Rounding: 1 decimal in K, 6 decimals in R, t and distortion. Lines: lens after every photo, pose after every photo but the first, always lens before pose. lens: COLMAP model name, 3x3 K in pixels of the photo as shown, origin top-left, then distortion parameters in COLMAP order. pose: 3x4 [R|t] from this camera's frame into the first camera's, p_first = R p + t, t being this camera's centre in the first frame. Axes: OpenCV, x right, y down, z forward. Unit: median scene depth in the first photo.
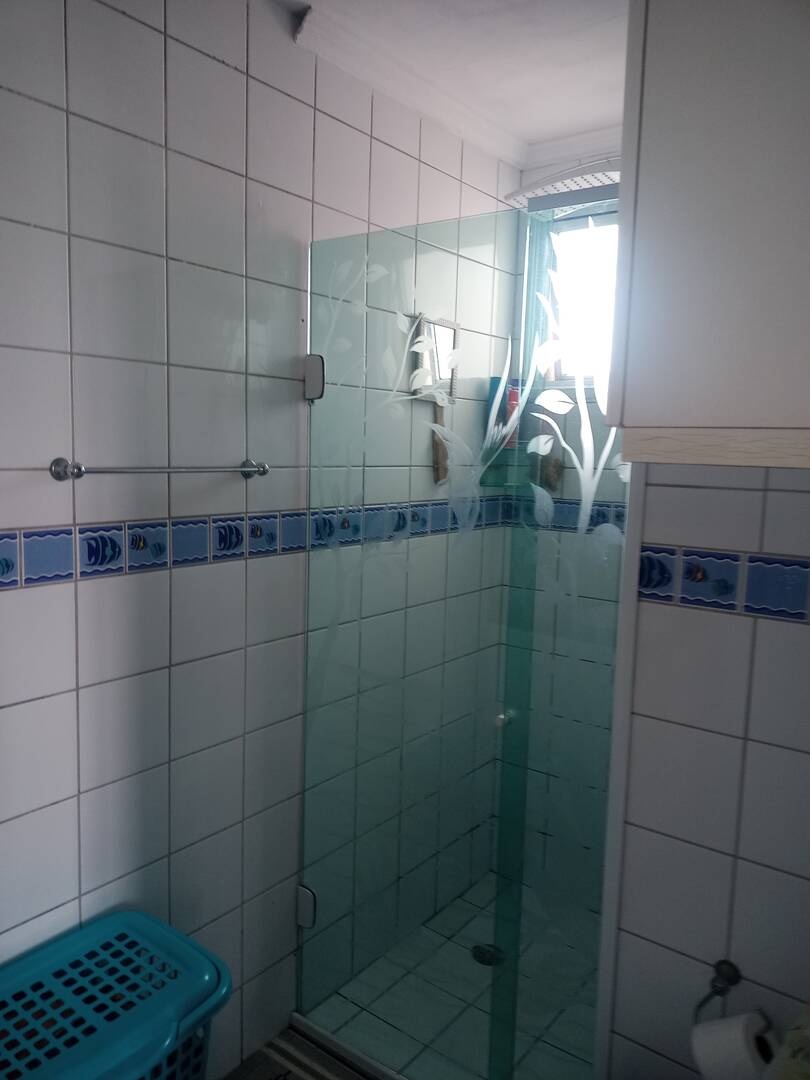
lens RADIAL K [[788.1, 0, 405.0], [0, 788.1, 540.0], [0, 0, 1]] dist [0.068742, -0.069713]
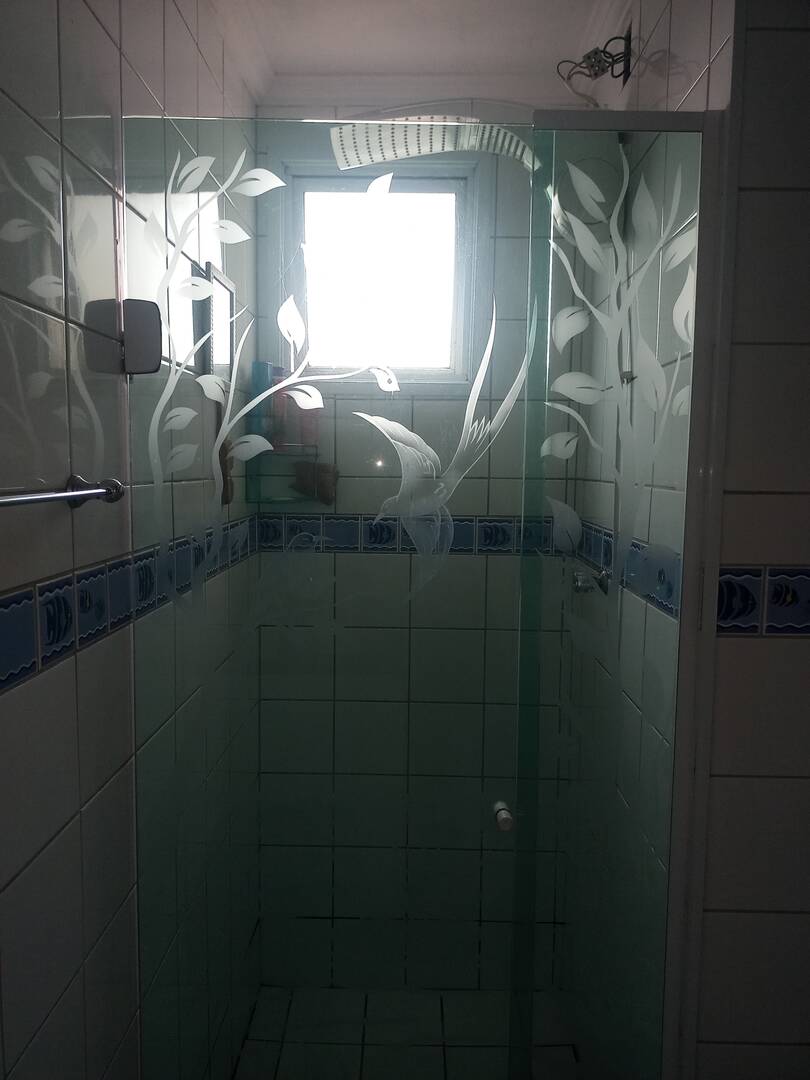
lens RADIAL K [[788.1, 0, 405.0], [0, 788.1, 540.0], [0, 0, 1]] dist [0.068742, -0.069713]
pose [[0.810742, -0.071439, 0.581028, -0.388320], [0.077705, 0.996876, 0.014143, -0.052353], [-0.580223, 0.033682, 0.813761, 0.471014]]
